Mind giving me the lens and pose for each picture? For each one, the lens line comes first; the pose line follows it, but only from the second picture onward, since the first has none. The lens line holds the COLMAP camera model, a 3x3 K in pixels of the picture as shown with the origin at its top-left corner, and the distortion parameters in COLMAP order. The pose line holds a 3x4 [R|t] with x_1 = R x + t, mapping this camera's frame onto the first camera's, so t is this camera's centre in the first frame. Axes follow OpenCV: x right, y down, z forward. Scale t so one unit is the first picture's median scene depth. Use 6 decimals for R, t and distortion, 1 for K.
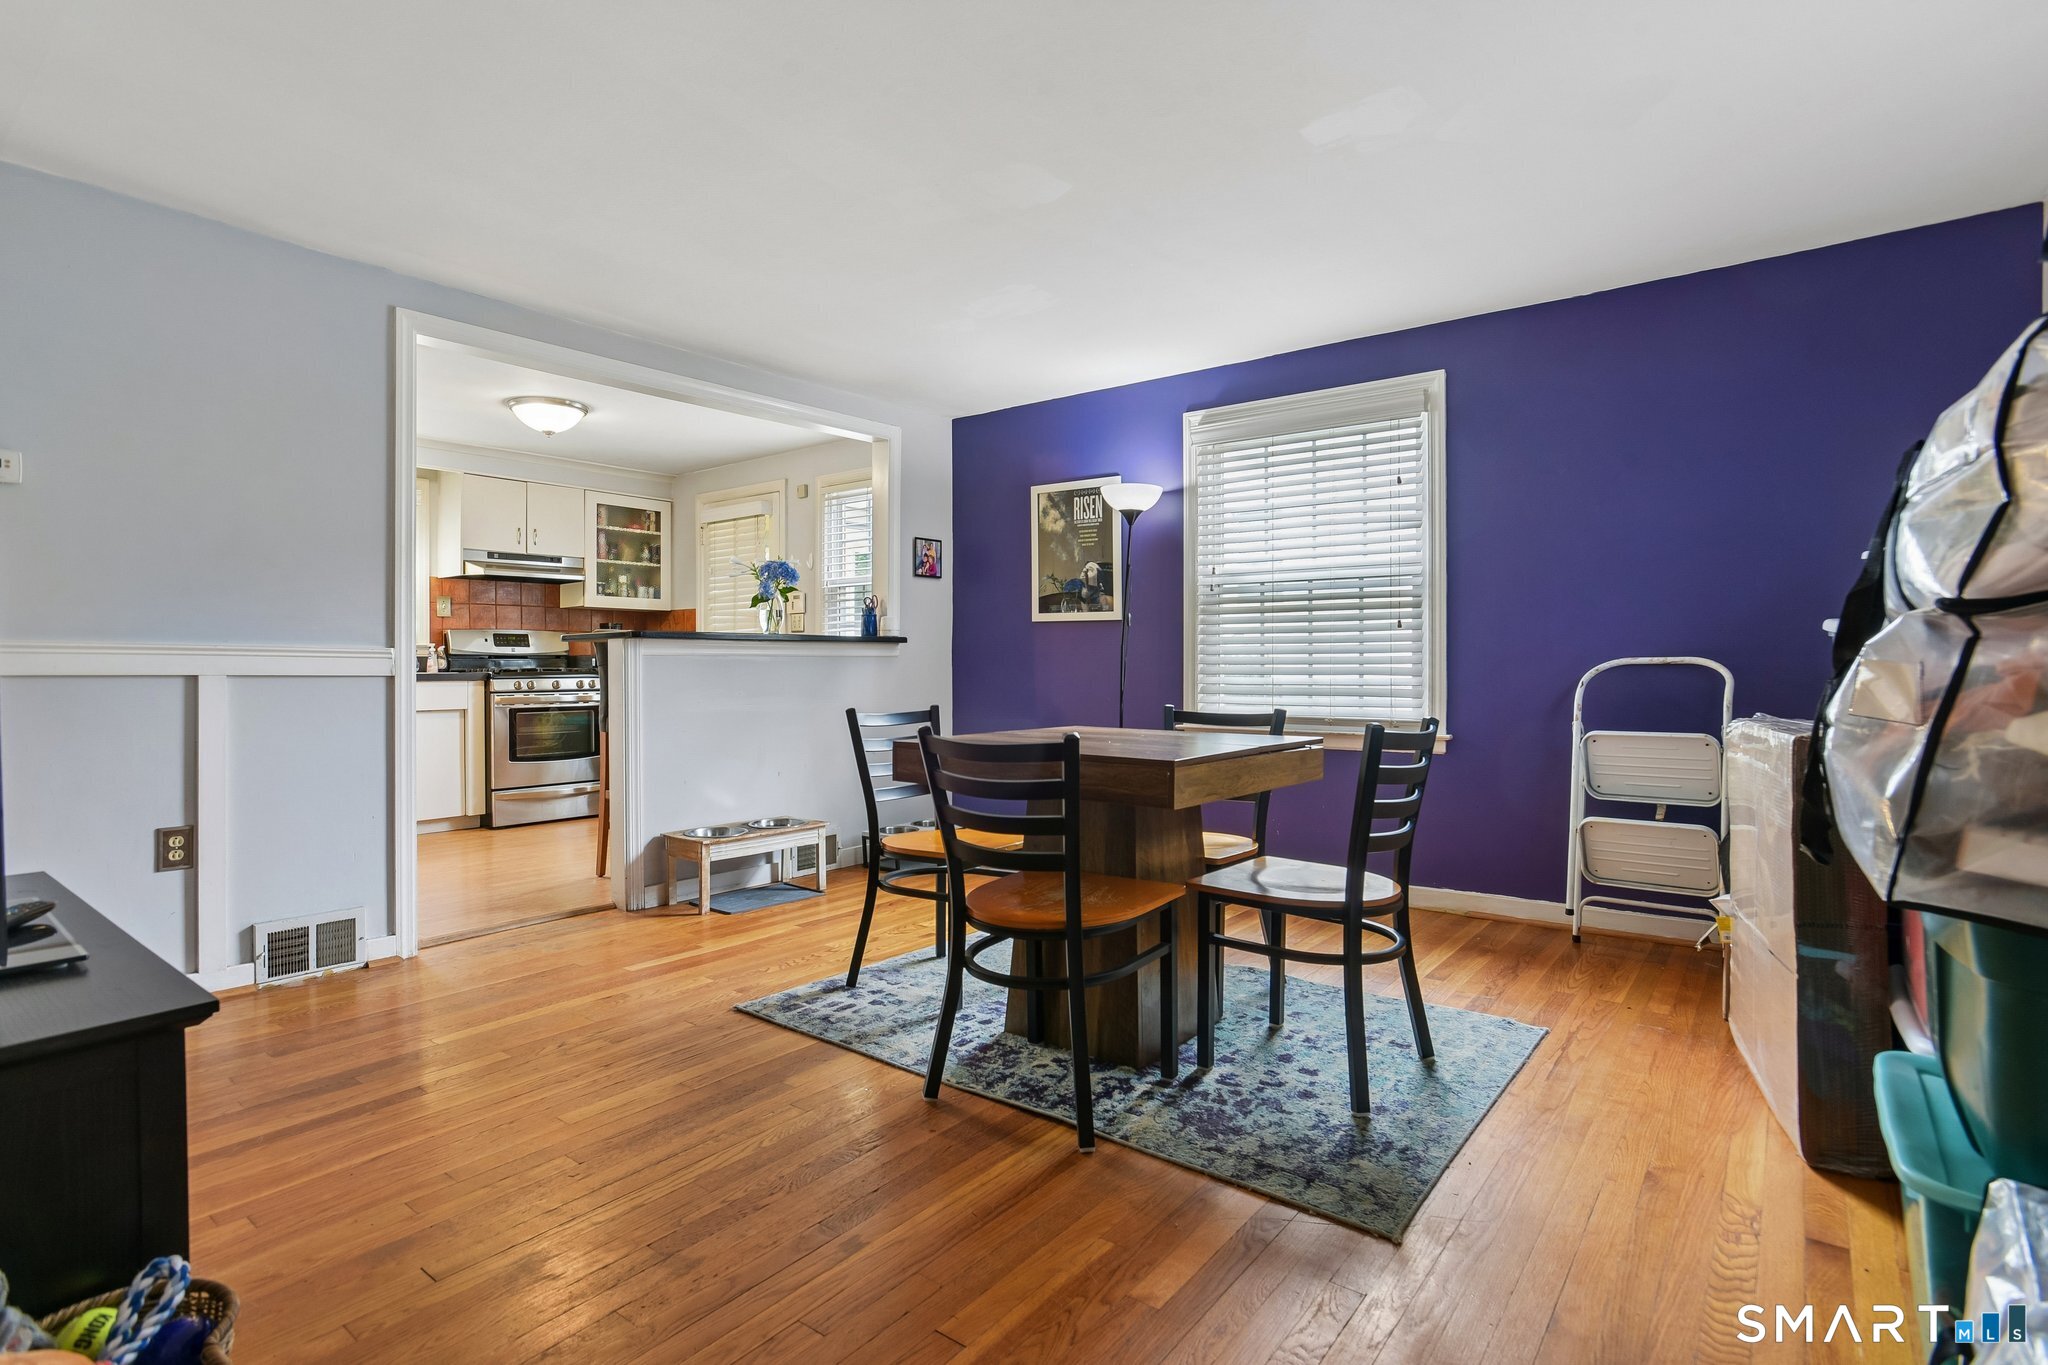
lens RADIAL K [[1018.3, 0, 1014.6], [0, 1018.3, 666.2], [0, 0, 1]] dist [-0.027305, 0.011487]
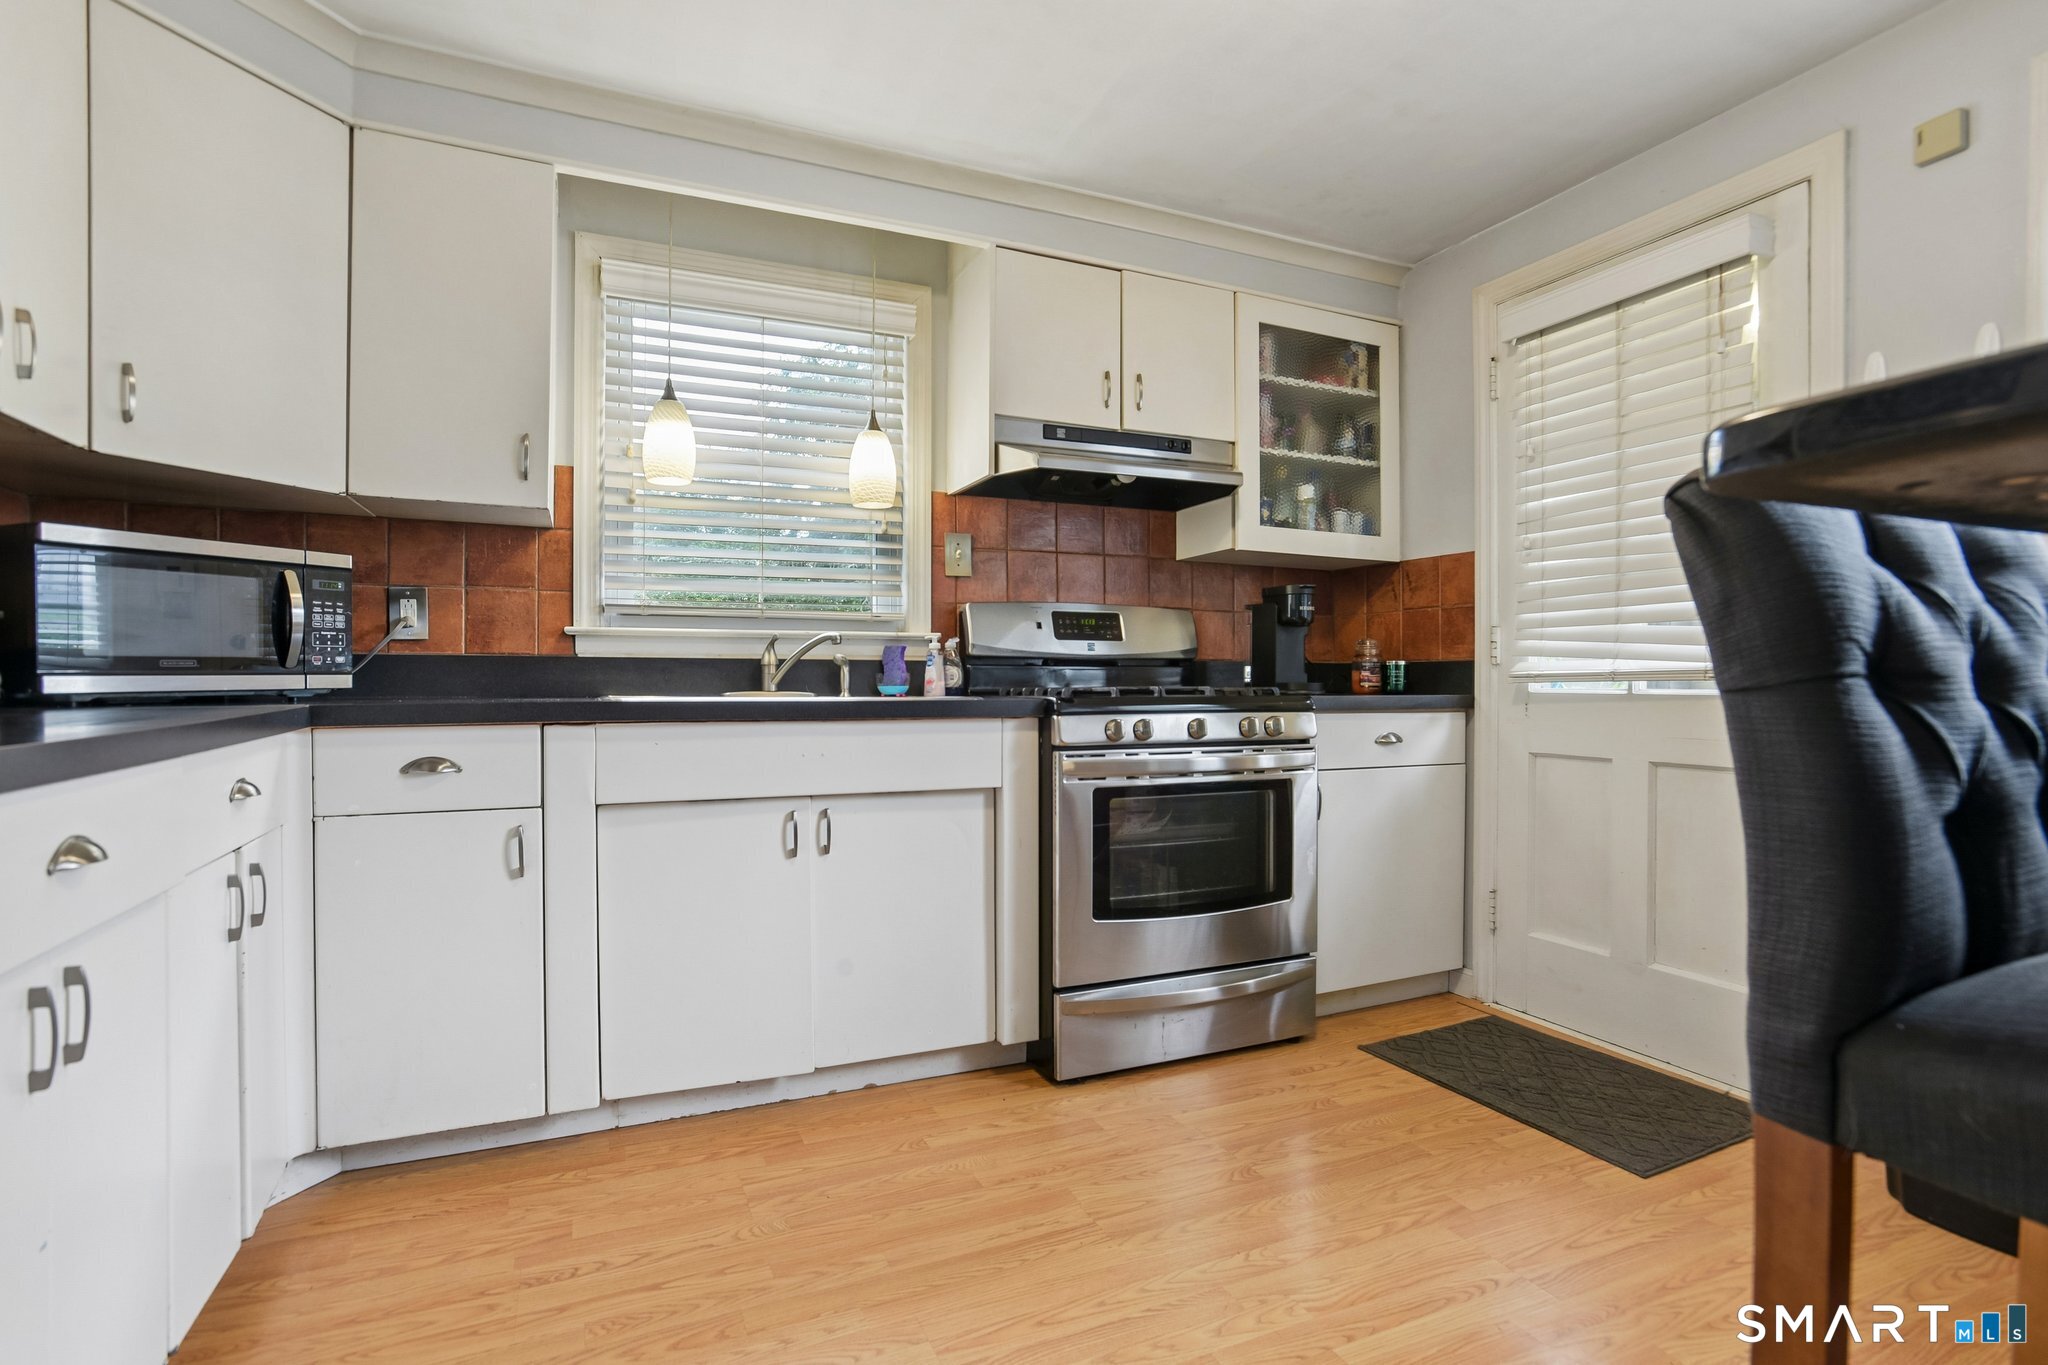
lens RADIAL K [[1018.3, 0, 1036.6], [0, 1018.3, 684.2], [0, 0, 1]] dist [-0.027305, 0.011487]
pose [[0.893883, 0.006569, -0.448253, -0.340659], [-0.004092, 0.999971, 0.006494, -0.002074], [0.448282, -0.003971, 0.893883, 0.631962]]
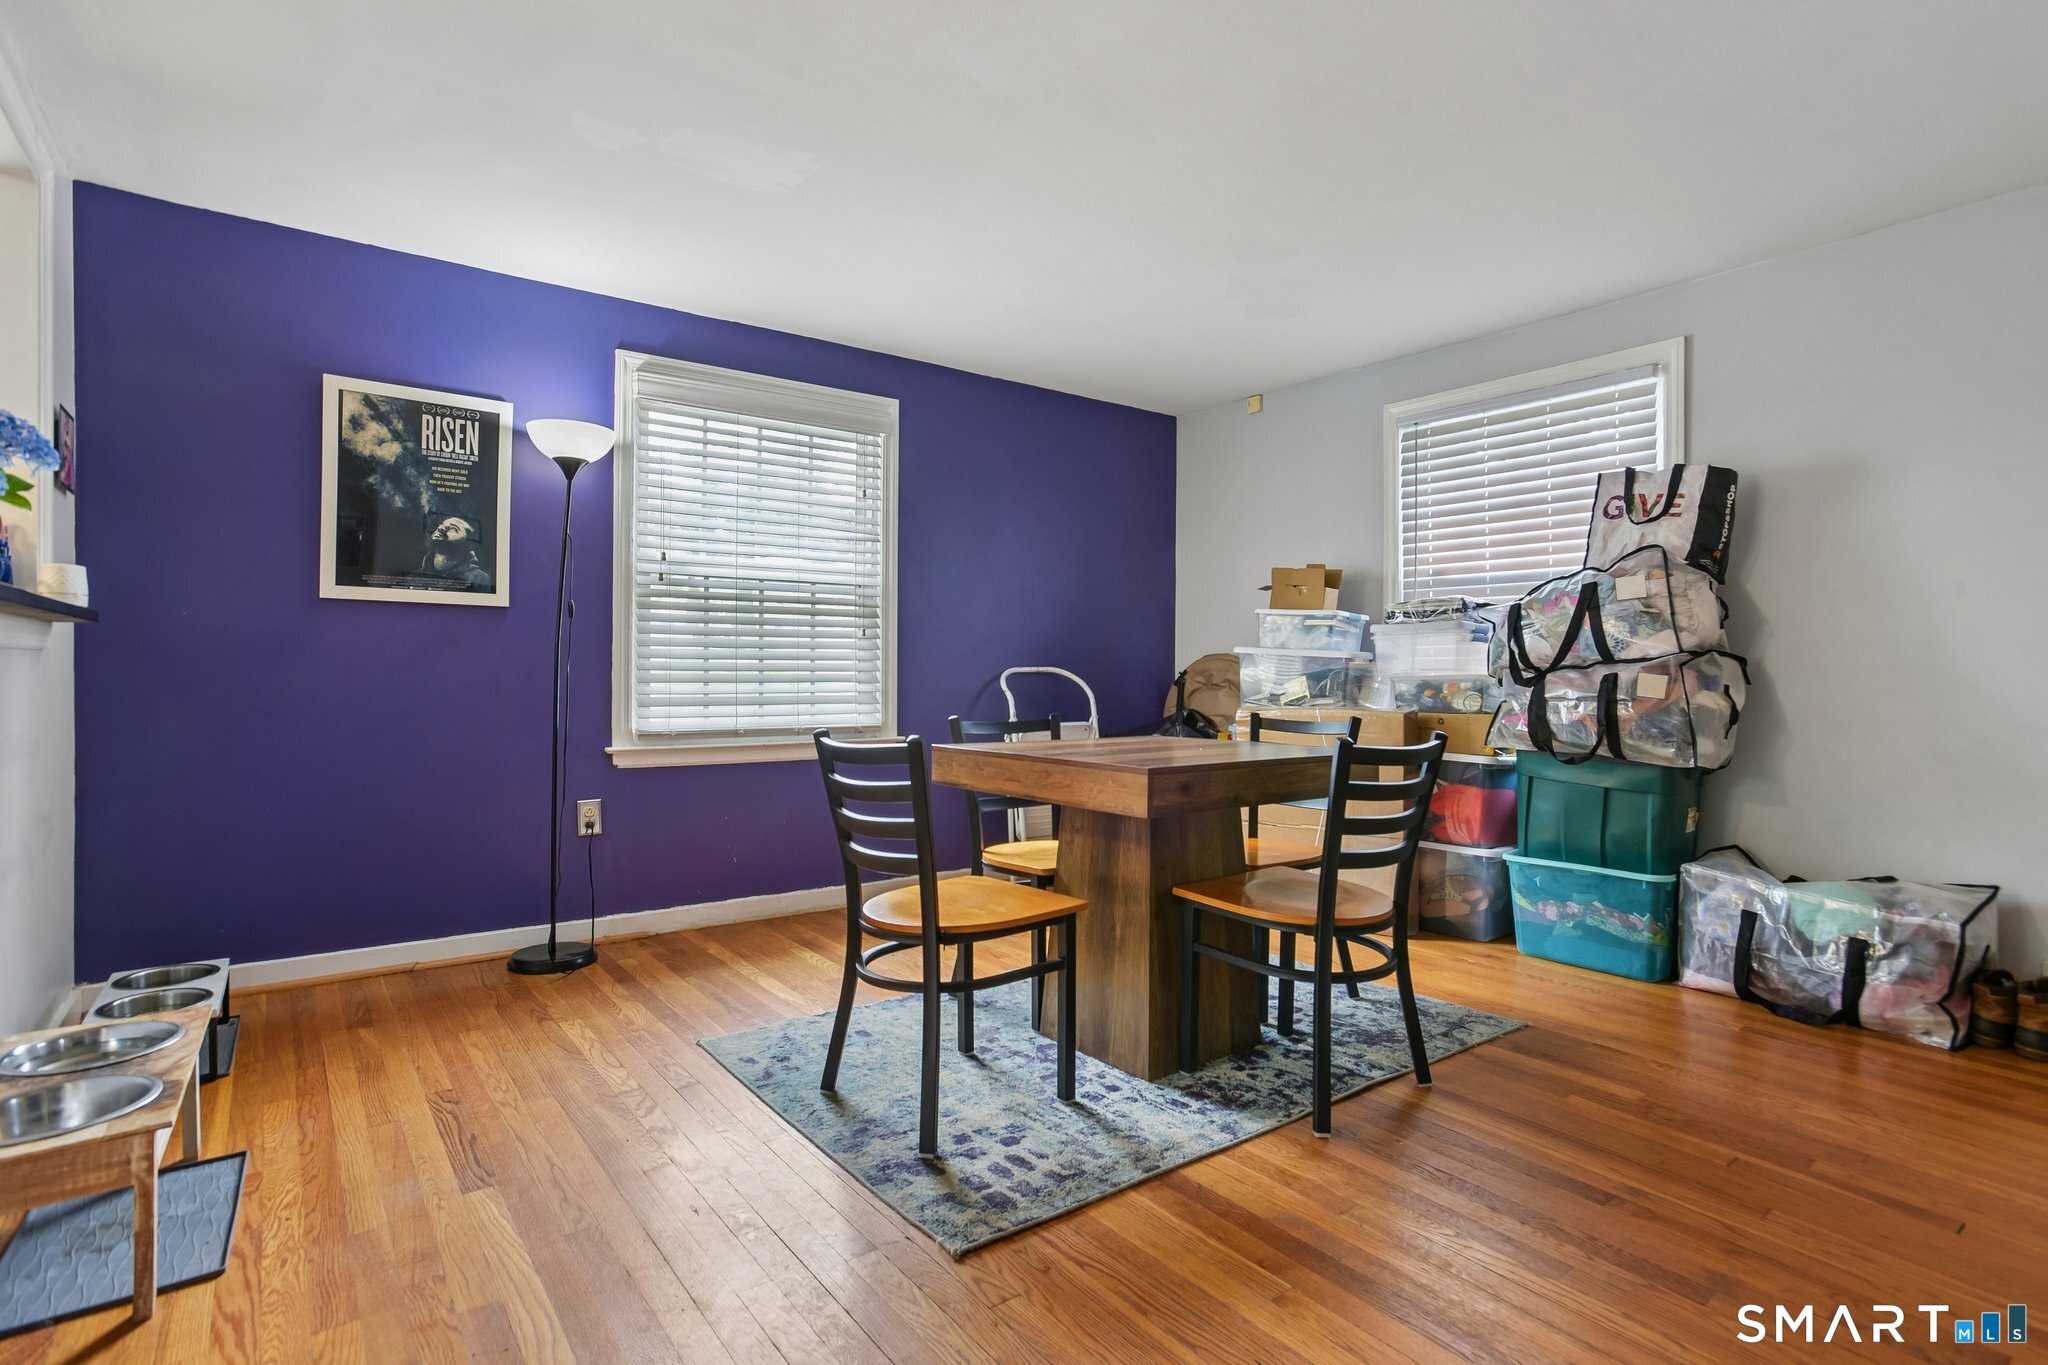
lens RADIAL K [[1018.3, 0, 1033.3], [0, 1018.3, 674.9], [0, 0, 1]] dist [-0.027305, 0.011487]
pose [[0.247211, -0.000299, 0.968962, -0.397741], [-0.001009, 0.999999, 0.000566, 0.000718], [-0.968961, -0.001117, 0.247210, 0.389013]]
